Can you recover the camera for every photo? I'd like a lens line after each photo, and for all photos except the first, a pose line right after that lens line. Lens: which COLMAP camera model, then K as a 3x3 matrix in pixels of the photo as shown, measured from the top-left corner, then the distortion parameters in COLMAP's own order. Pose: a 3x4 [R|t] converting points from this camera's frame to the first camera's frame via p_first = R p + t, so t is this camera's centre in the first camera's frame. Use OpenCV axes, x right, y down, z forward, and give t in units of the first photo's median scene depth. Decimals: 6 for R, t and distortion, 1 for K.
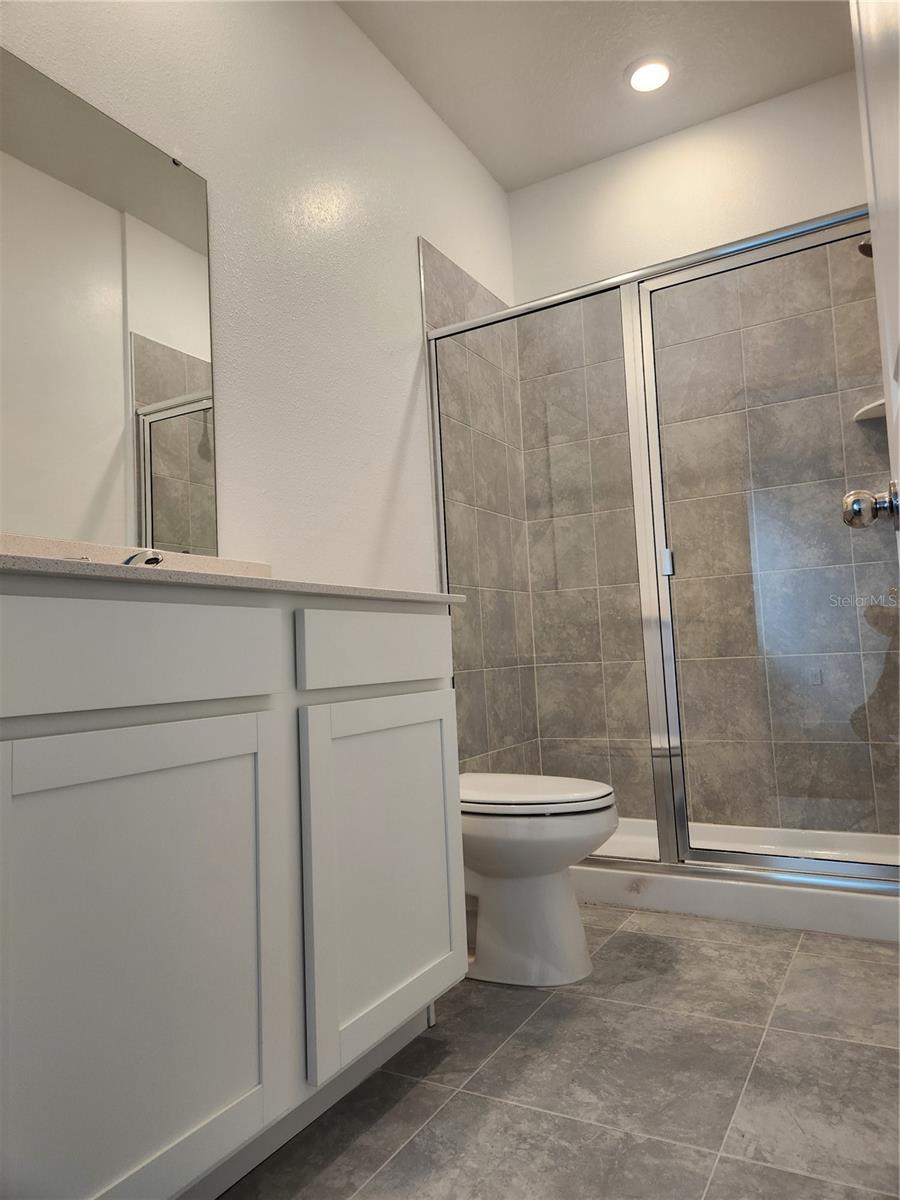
lens RADIAL K [[805.1, 0, 442.1], [0, 805.1, 587.4], [0, 0, 1]] dist [0.075914, -0.060086]
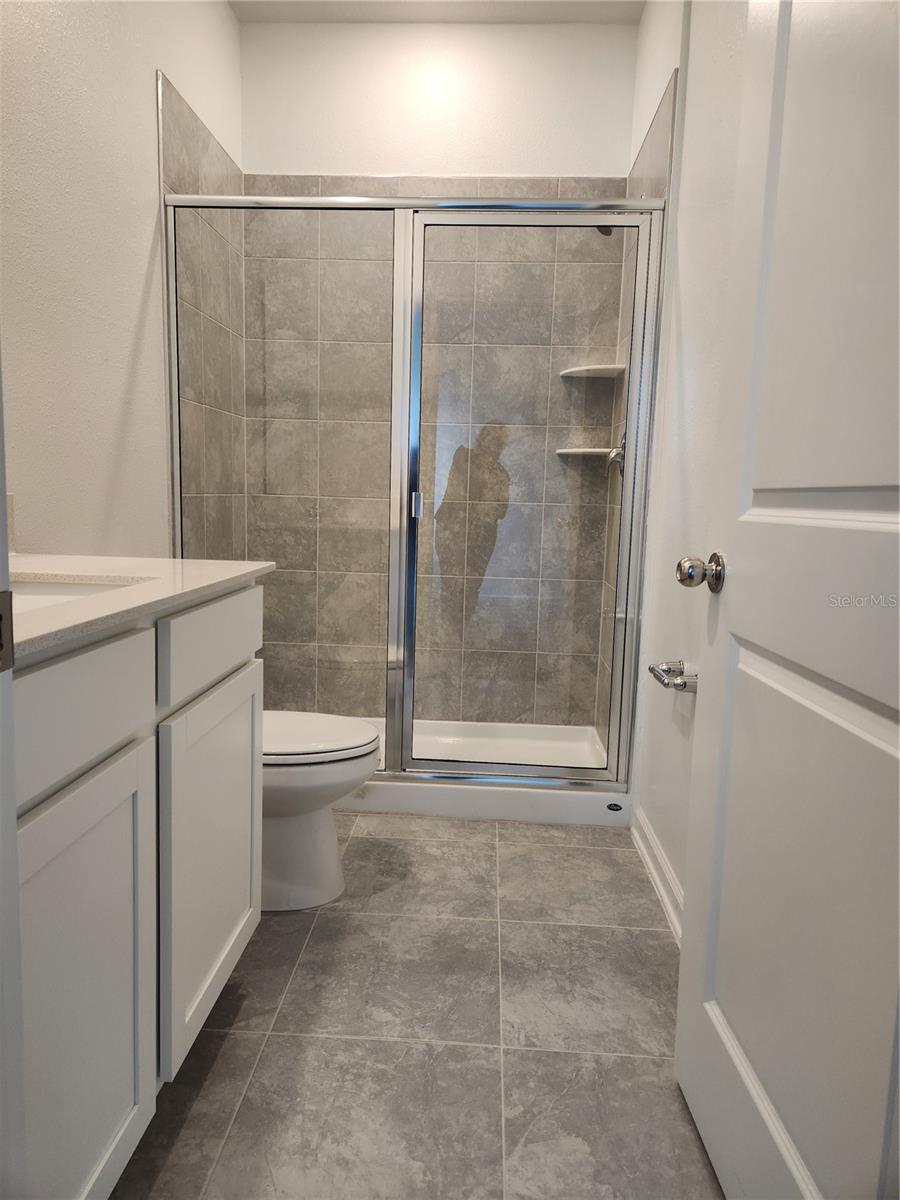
lens RADIAL K [[805.1, 0, 443.9], [0, 805.1, 592.4], [0, 0, 1]] dist [0.075914, -0.060086]
pose [[0.892399, 0.019020, 0.450847, -0.136183], [-0.108343, 0.978918, 0.173154, -0.086669], [-0.438048, -0.203368, 0.875646, 0.032049]]
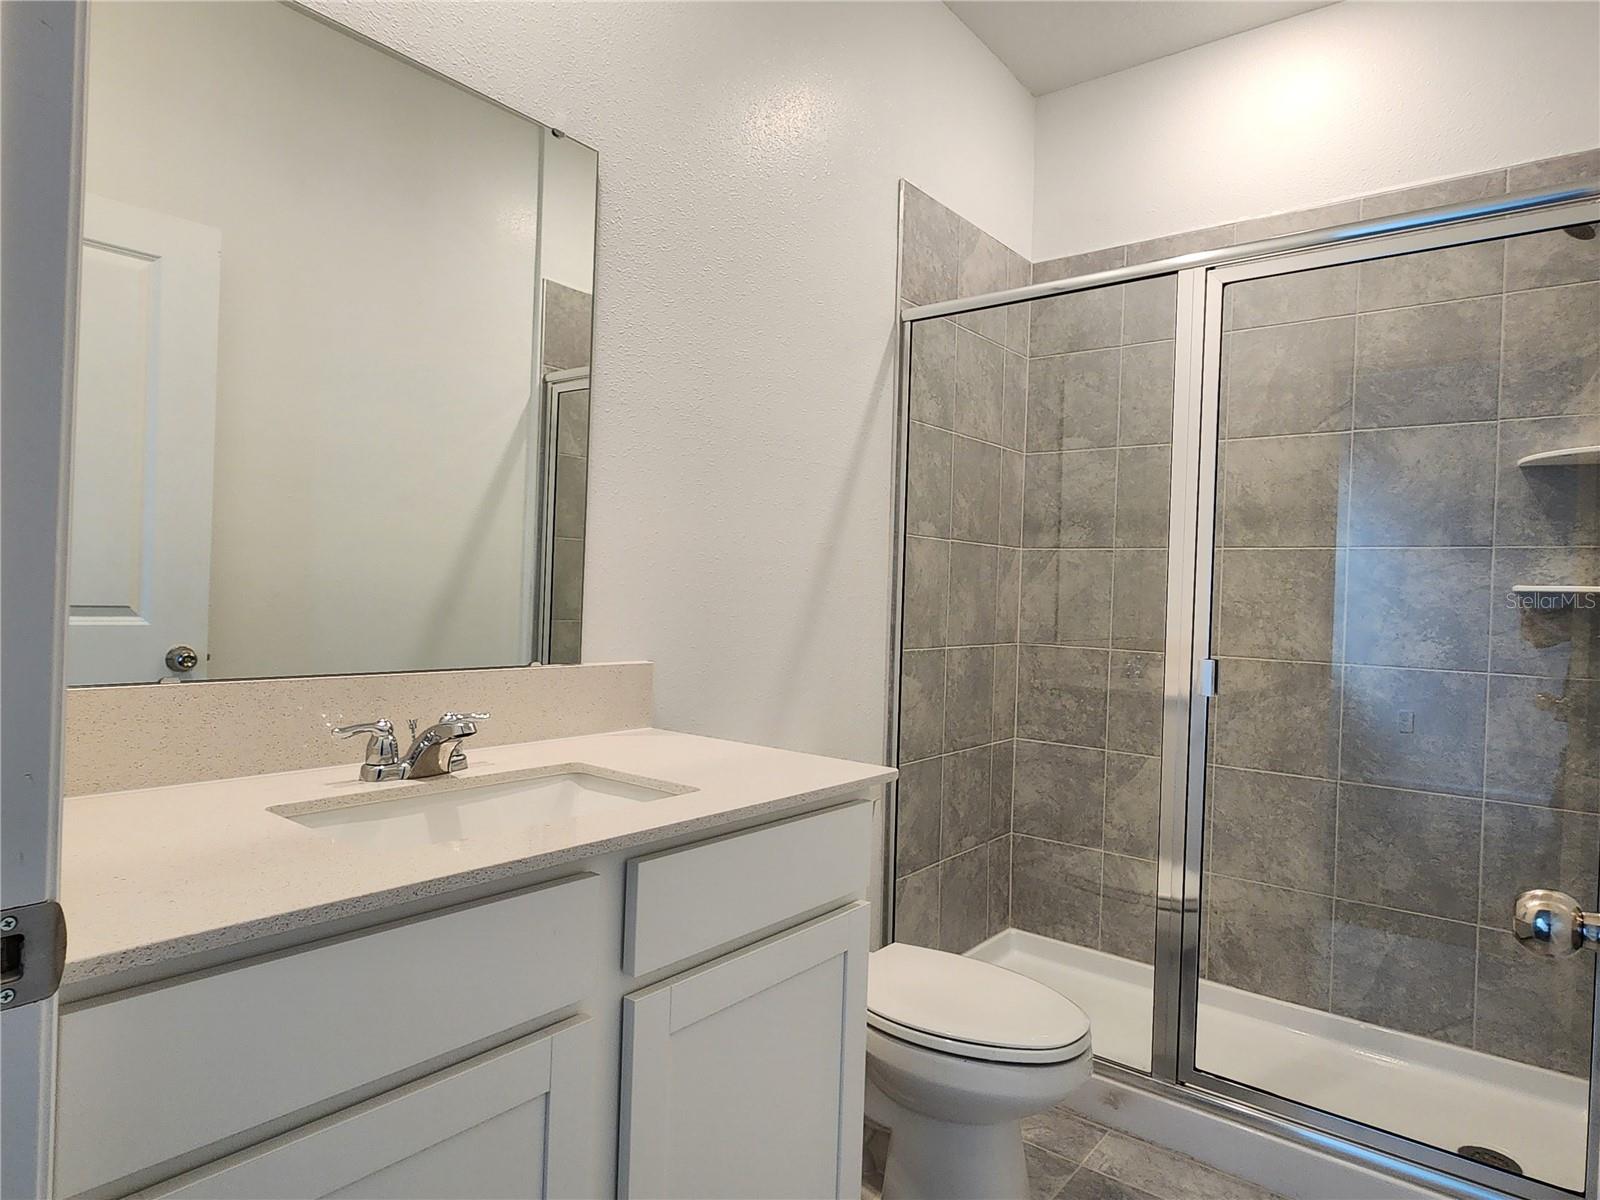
lens RADIAL K [[950.2, 0, 764.8], [0, 950.2, 598.5], [0, 0, 1]] dist [0.002638, -0.005039]
pose [[0.982852, 0.081289, -0.165509, 0.024208], [-0.066070, 0.993237, 0.095475, -0.127114], [0.172150, -0.082902, 0.981576, 0.101471]]
